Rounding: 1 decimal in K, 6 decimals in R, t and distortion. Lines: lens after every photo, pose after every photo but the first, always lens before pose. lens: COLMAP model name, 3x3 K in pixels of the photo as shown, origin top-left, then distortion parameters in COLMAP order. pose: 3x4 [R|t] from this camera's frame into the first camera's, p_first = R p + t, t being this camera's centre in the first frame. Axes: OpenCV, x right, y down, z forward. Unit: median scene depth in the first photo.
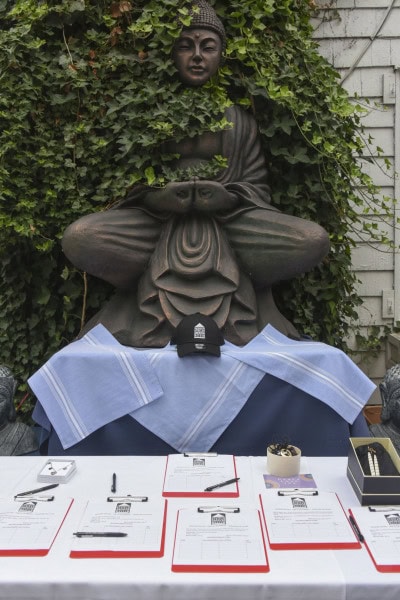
lens RADIAL K [[579.8, 0, 231.7], [0, 579.8, 289.2], [0, 0, 1]] dist [-0.032665, 0.016770]
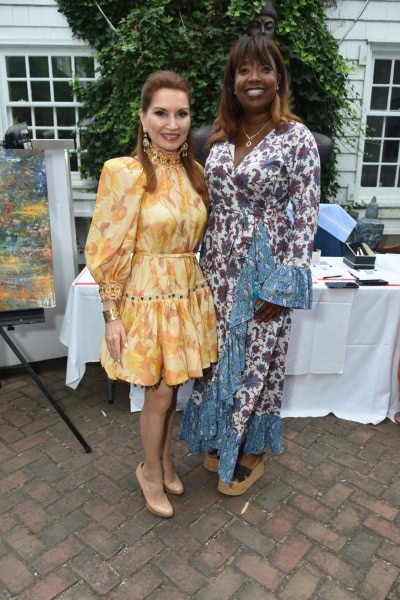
lens RADIAL K [[486.6, 0, 200.0], [0, 486.6, 300.0], [0, 0, 1]] dist [0.001466, -0.039000]
pose [[0.998207, 0.014936, 0.057955, -0.303488], [-0.024881, 0.984275, 0.174880, 0.122605], [-0.054432, -0.176008, 0.982883, -0.514970]]
